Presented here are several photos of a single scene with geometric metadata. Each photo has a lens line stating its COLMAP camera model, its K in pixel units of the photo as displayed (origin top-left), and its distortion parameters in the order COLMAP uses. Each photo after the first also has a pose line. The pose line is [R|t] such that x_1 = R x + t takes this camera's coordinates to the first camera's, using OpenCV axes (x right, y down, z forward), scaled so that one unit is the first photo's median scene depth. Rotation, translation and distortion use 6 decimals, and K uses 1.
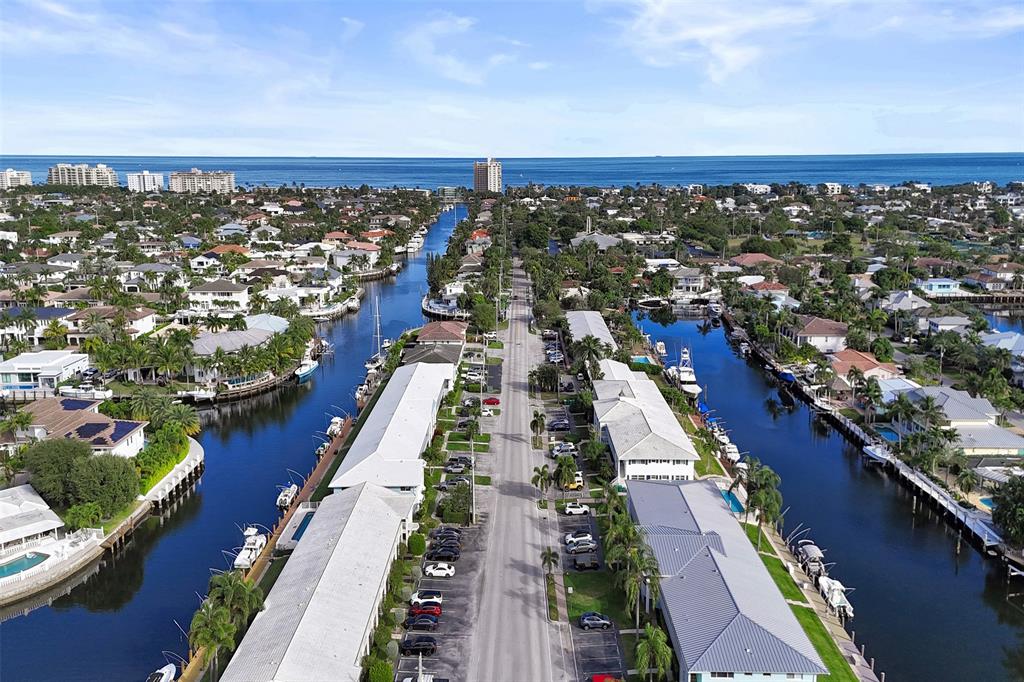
lens RADIAL K [[767.3, 0, 512.0], [0, 767.3, 341.0], [0, 0, 1]] dist [0.072999, -0.003207]
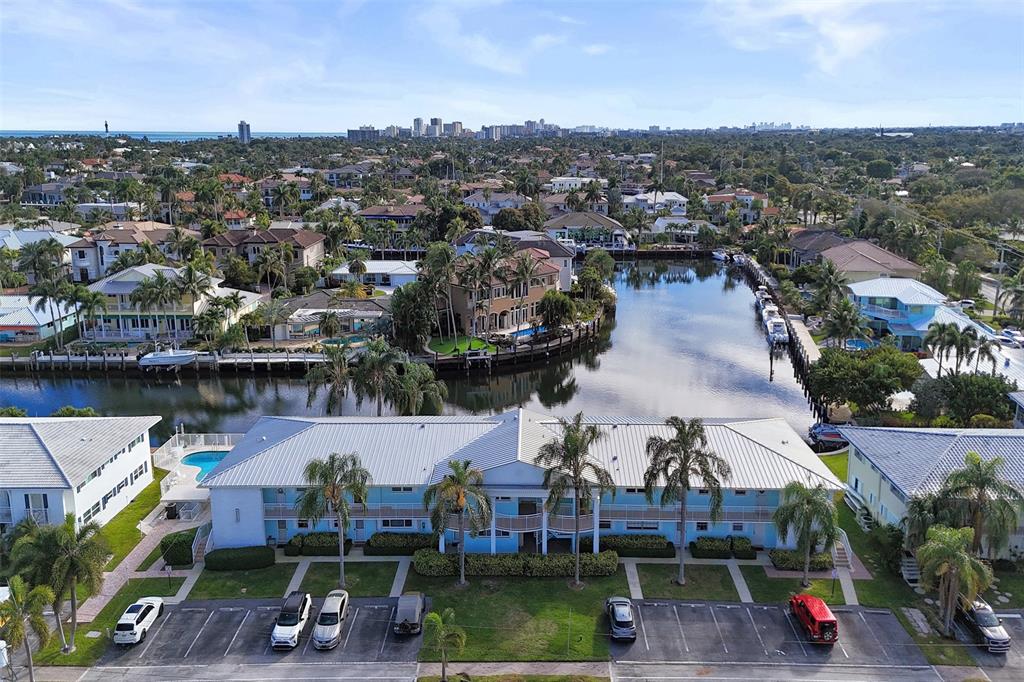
lens RADIAL K [[767.3, 0, 512.0], [0, 767.3, 341.0], [0, 0, 1]] dist [0.072999, -0.003207]
pose [[0.023990, -0.265598, 0.963785, -0.151351], [0.237845, 0.937897, 0.252543, 0.015764], [-0.971007, 0.223173, 0.085672, 0.428145]]
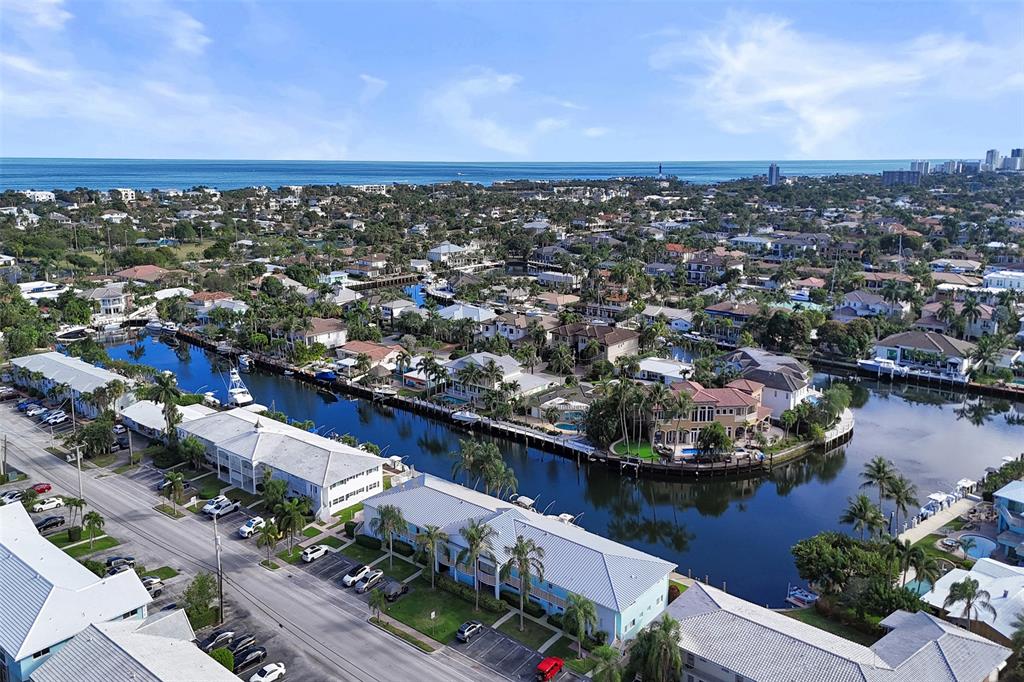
lens RADIAL K [[767.3, 0, 512.0], [0, 767.3, 341.0], [0, 0, 1]] dist [0.072999, -0.003207]
pose [[0.636995, -0.176891, 0.750298, -0.235702], [0.181260, 0.980396, 0.077252, -0.031836], [-0.749255, 0.086790, 0.656570, 0.116465]]
